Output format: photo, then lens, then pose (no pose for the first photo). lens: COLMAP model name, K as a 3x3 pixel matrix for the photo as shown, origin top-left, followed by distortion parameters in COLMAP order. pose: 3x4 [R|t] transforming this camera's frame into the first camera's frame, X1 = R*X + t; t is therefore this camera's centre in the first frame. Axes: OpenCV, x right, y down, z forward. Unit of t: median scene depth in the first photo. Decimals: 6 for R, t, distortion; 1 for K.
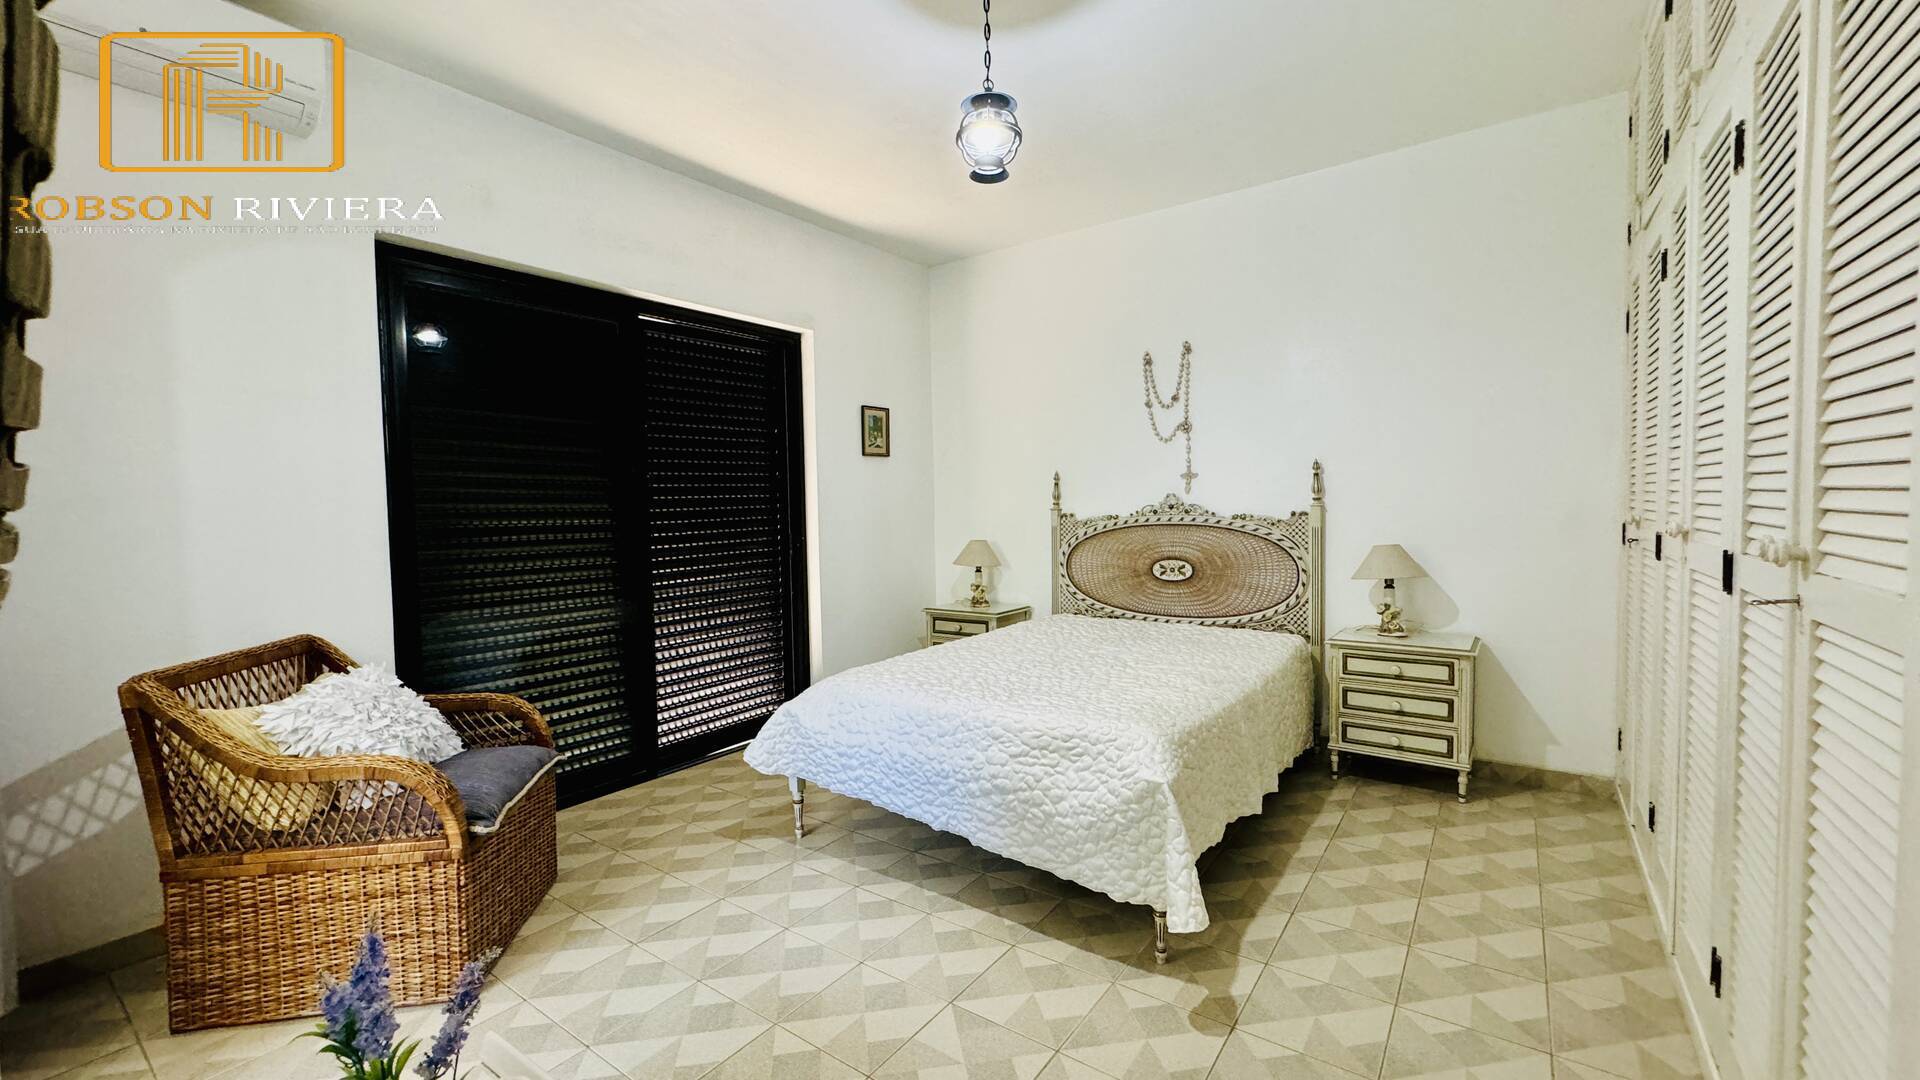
lens RADIAL K [[766.2, 0, 957.8], [0, 766.2, 541.9], [0, 0, 1]] dist [-0.000065, -0.000419]
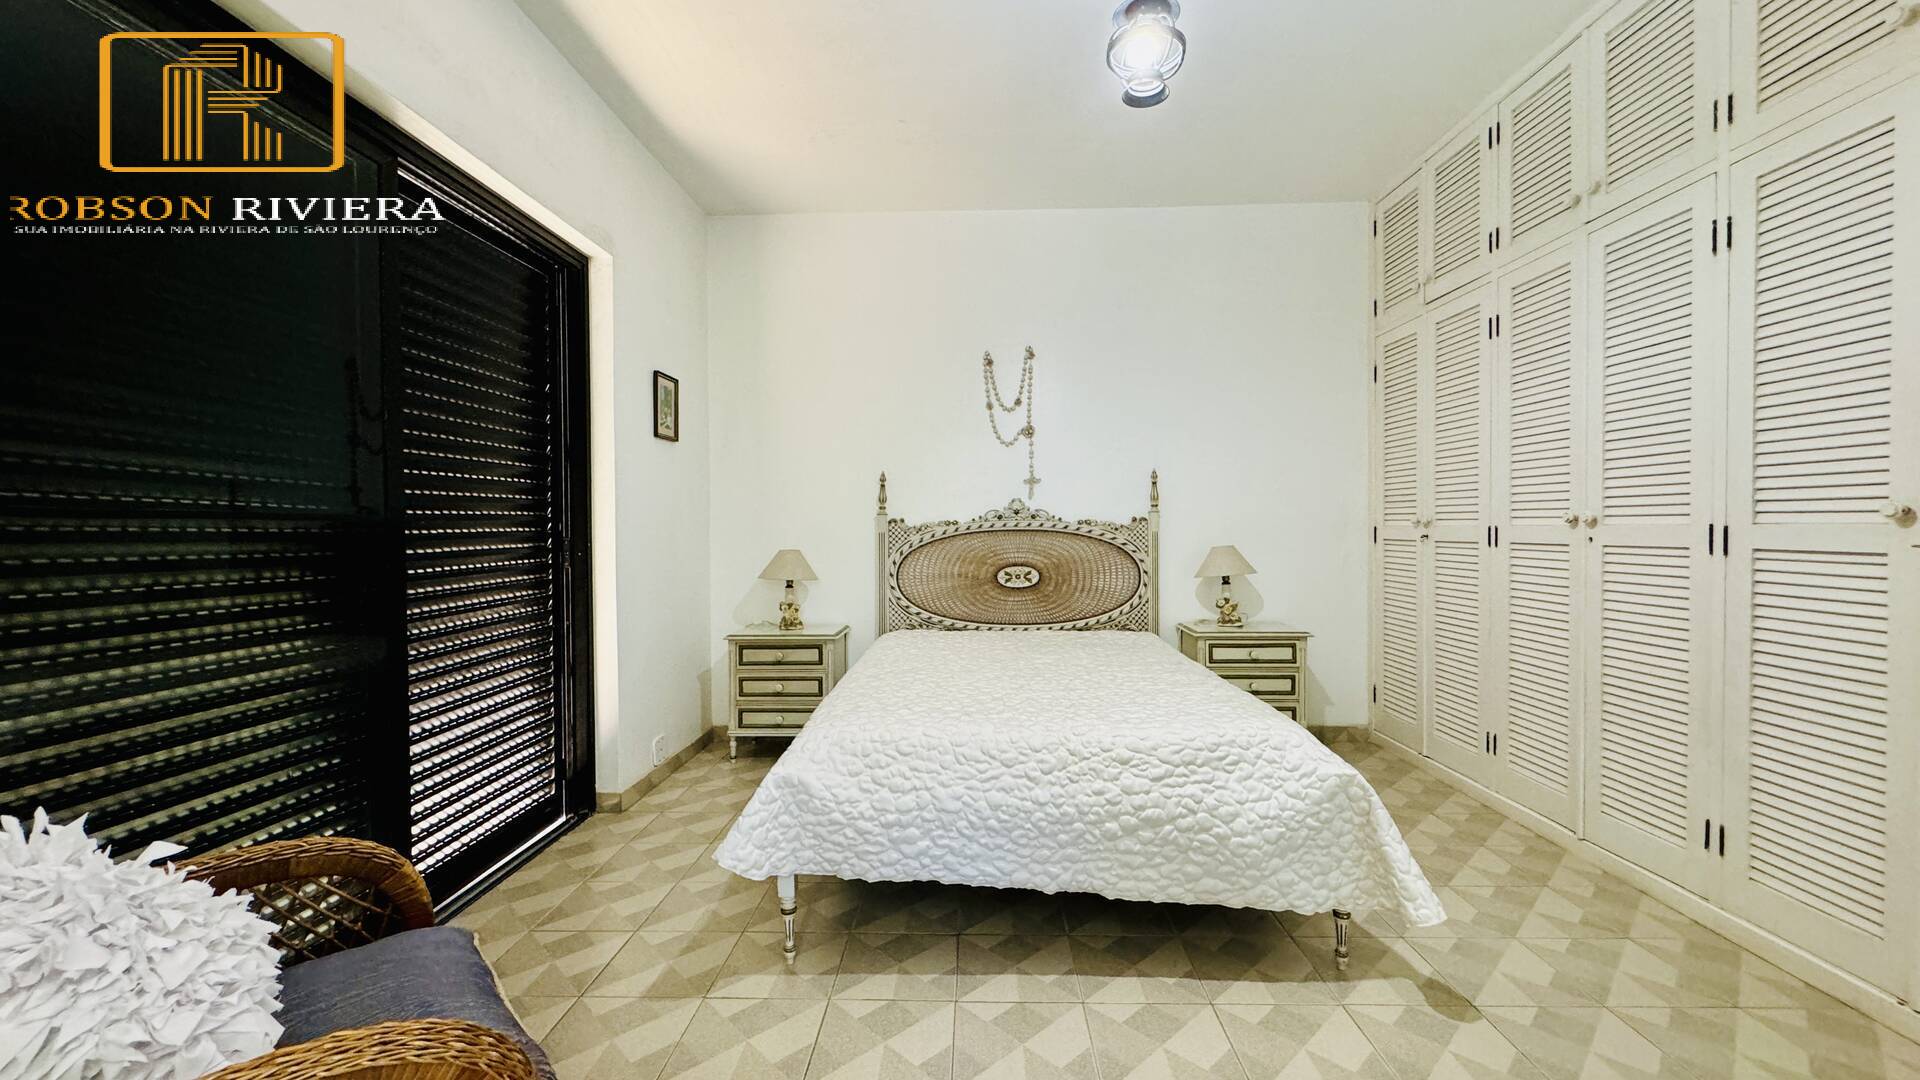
lens RADIAL K [[766.2, 0, 957.8], [0, 766.2, 541.9], [0, 0, 1]] dist [-0.000065, -0.000419]
pose [[0.825714, 0.004706, 0.564069, -0.348313], [0.017722, 0.999255, -0.034280, 0.025561], [-0.563811, 0.038302, 0.825015, 0.247186]]
